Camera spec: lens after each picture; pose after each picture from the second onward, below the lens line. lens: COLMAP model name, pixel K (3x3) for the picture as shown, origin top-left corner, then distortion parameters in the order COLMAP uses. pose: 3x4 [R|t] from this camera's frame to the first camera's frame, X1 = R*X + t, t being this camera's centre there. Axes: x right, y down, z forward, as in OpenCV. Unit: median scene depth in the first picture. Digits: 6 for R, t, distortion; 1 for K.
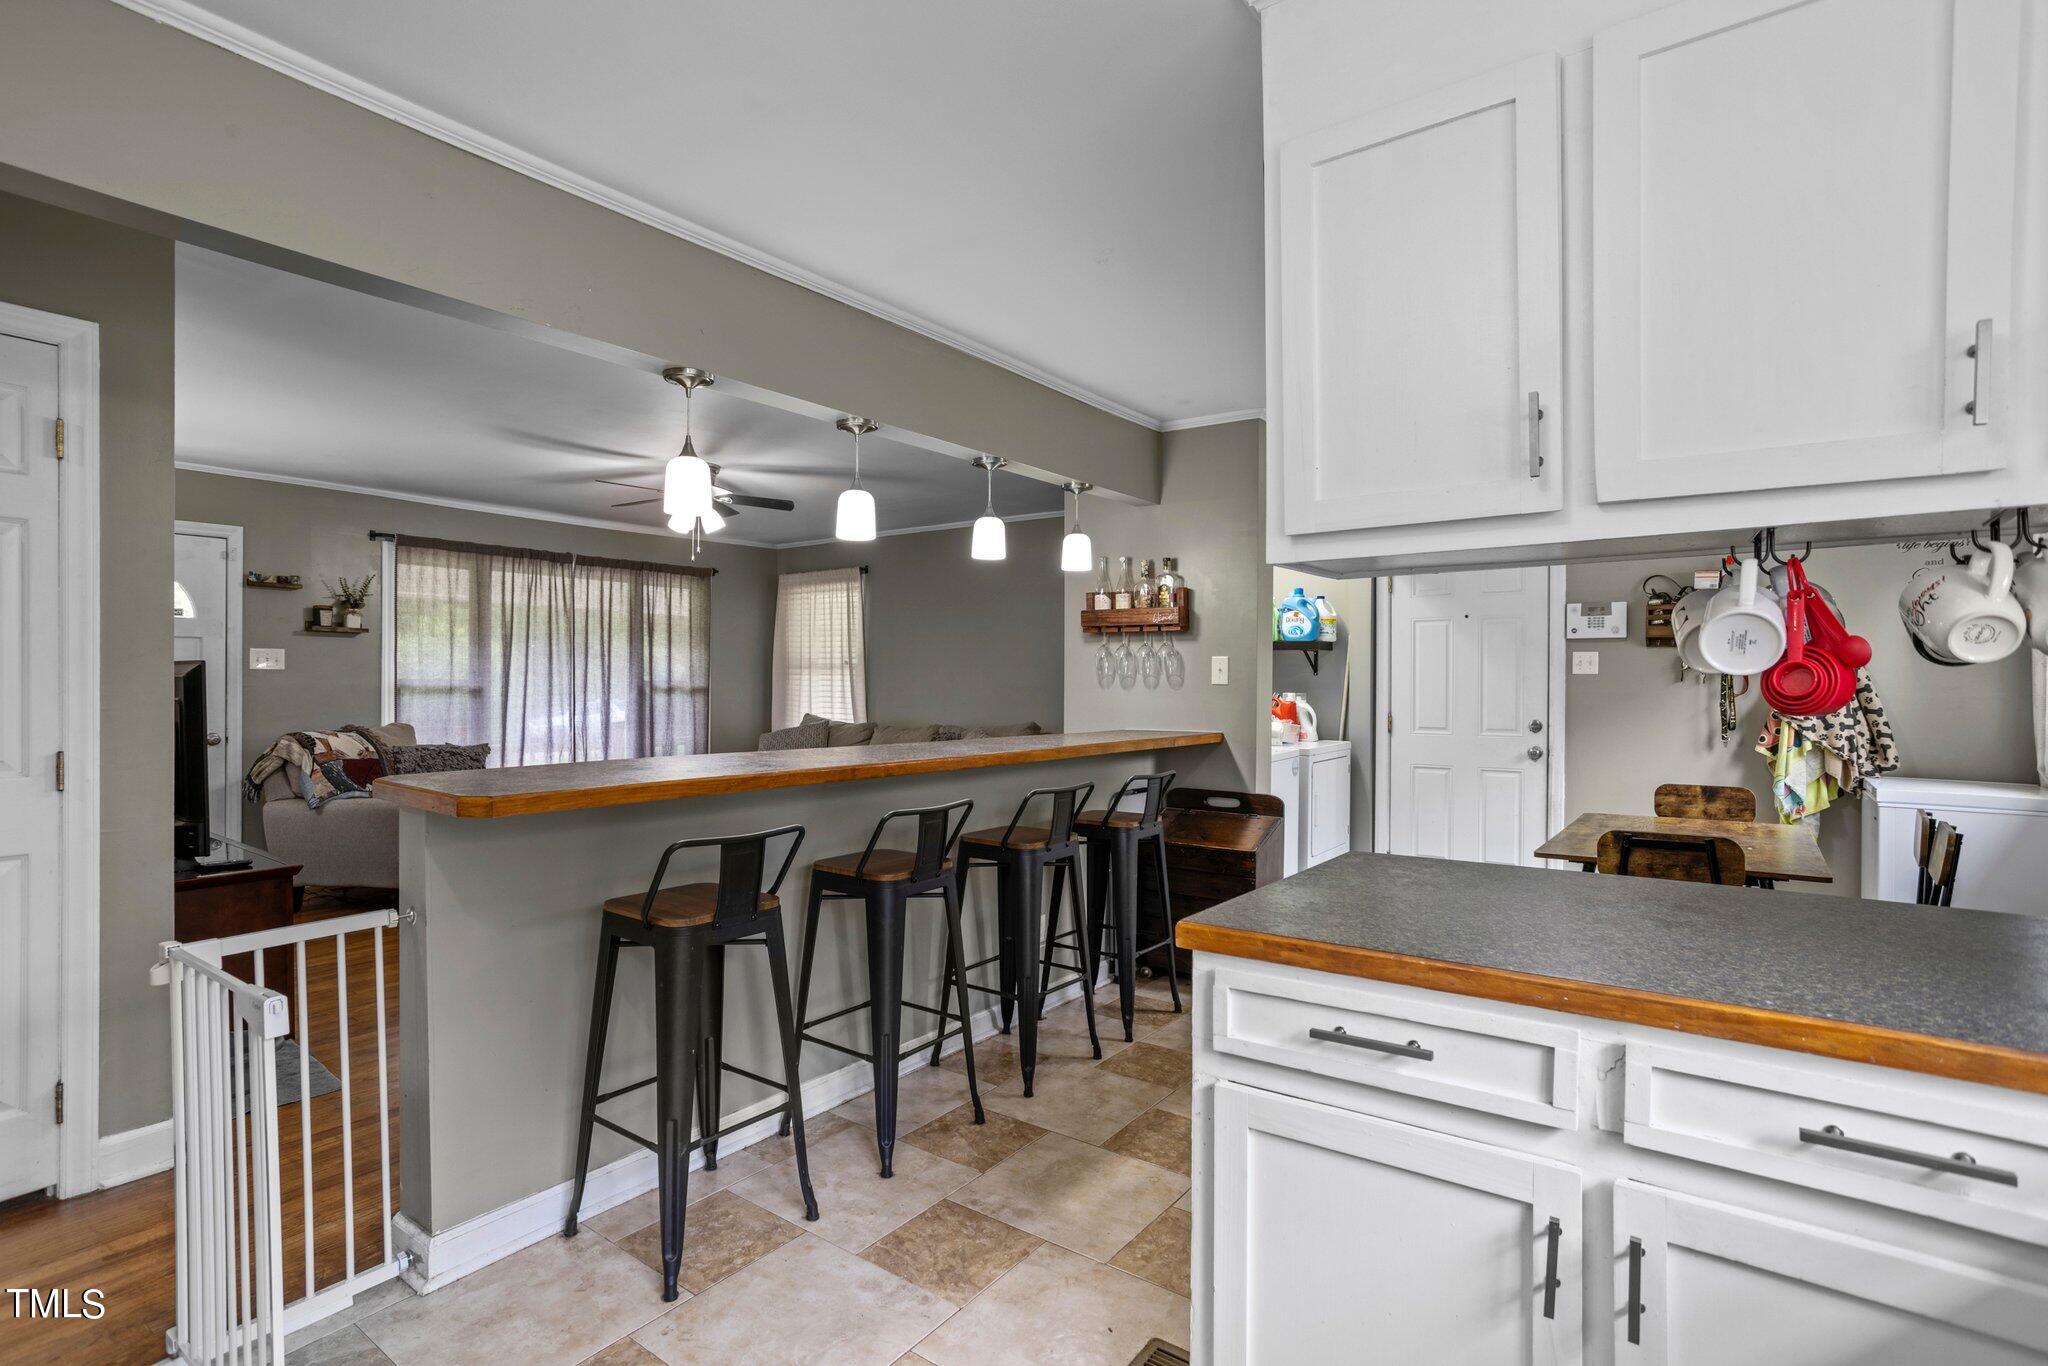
lens RADIAL K [[989.3, 0, 1016.6], [0, 989.3, 684.5], [0, 0, 1]] dist [-0.005028, 0.001327]
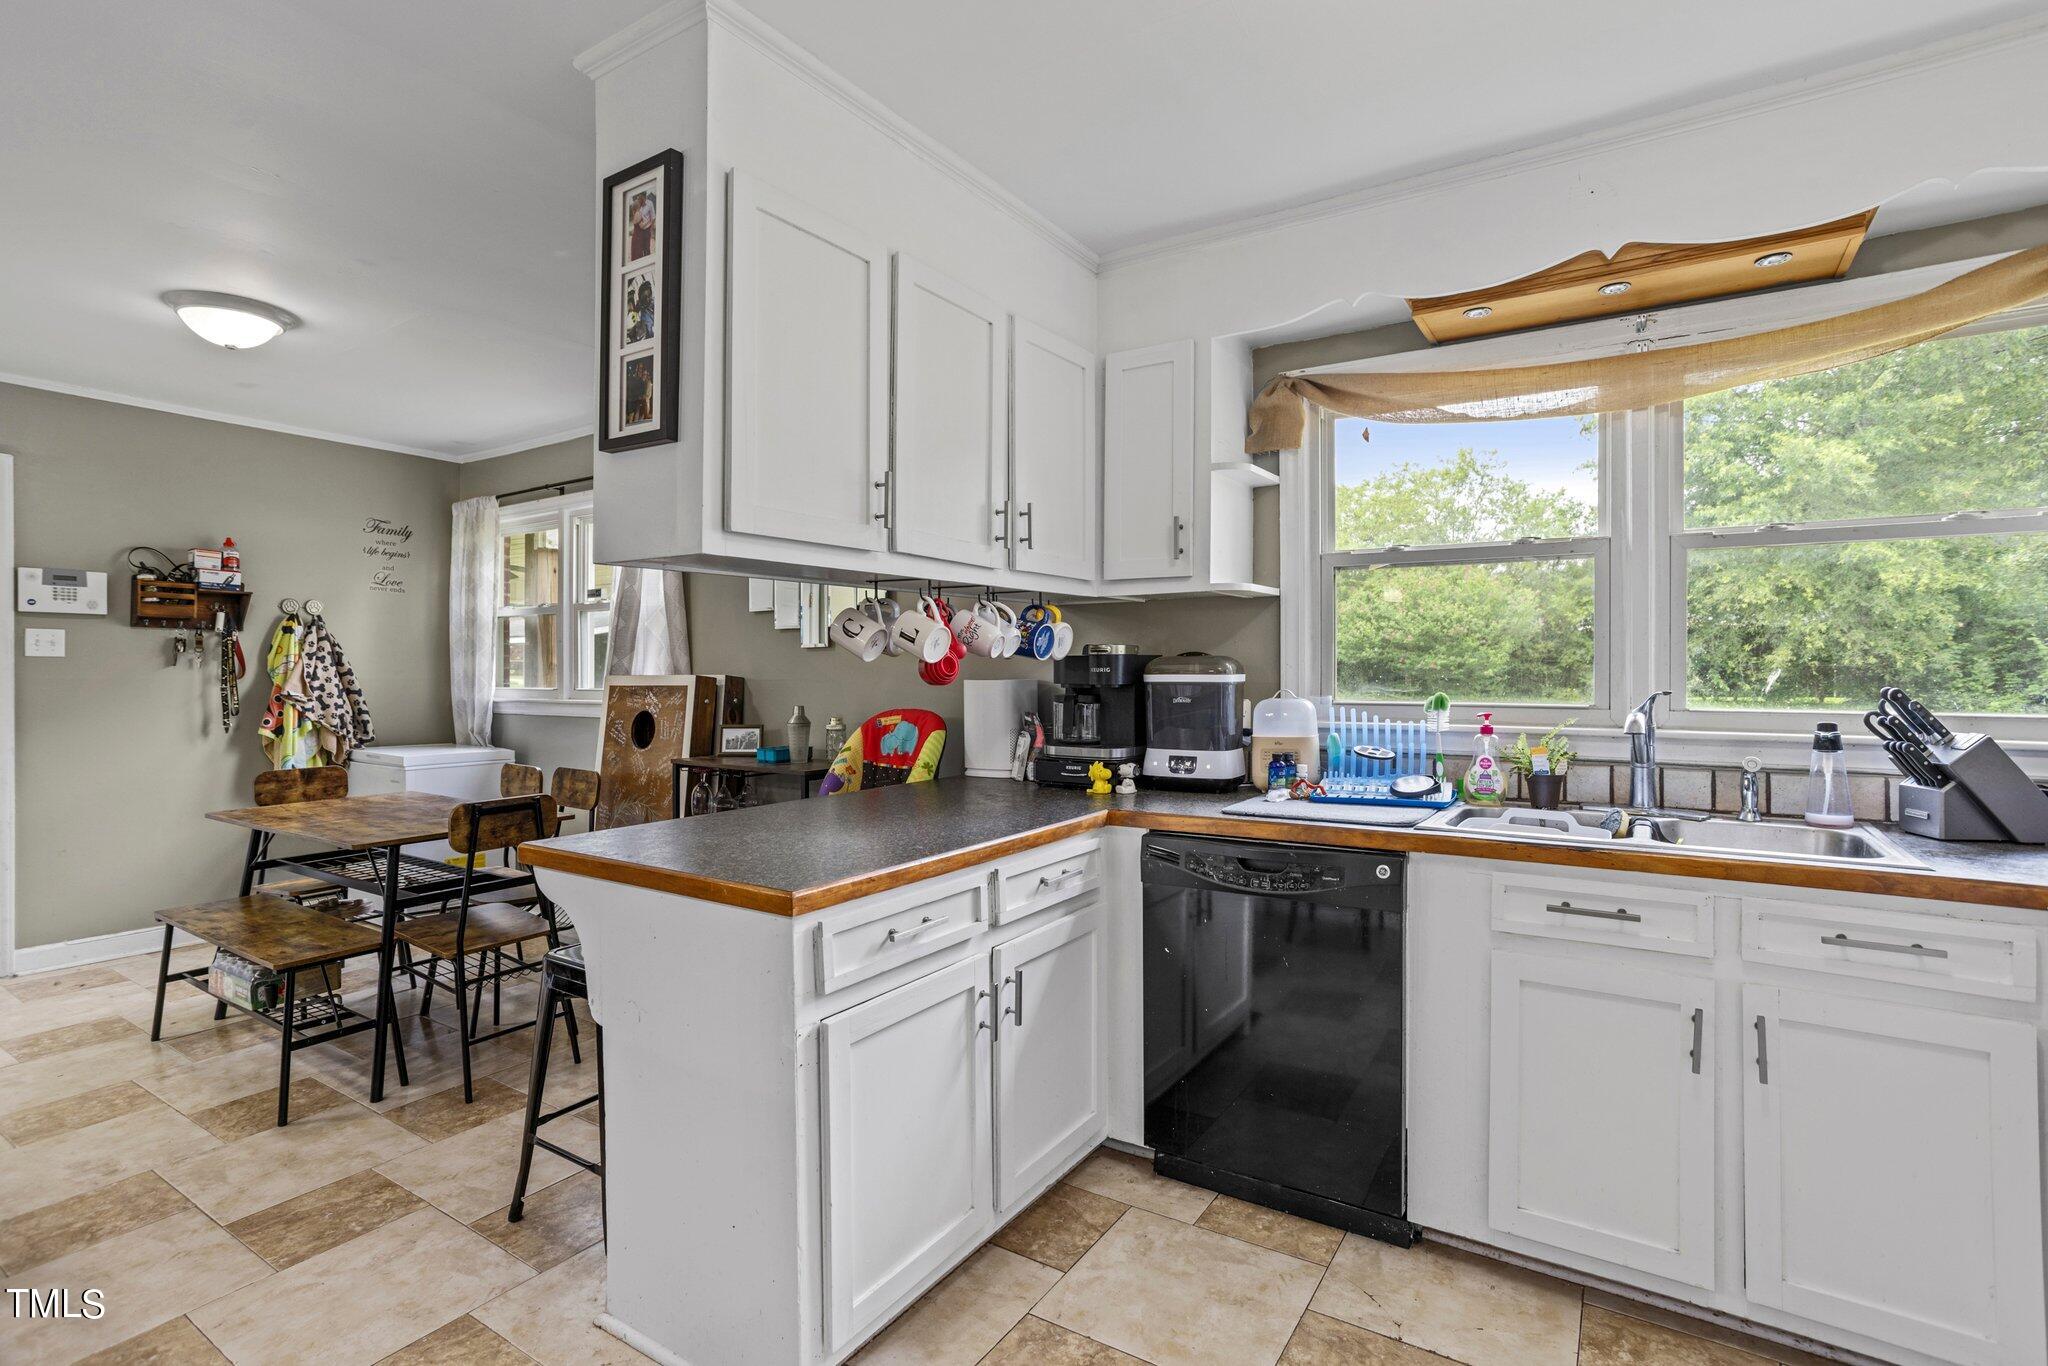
lens RADIAL K [[989.3, 0, 1009.7], [0, 989.3, 681.7], [0, 0, 1]] dist [-0.005028, 0.001327]
pose [[-0.048641, -0.013938, 0.998719, -0.317613], [0.000497, 0.999902, 0.013979, -0.000676], [-0.998816, 0.001176, -0.048629, 0.290487]]
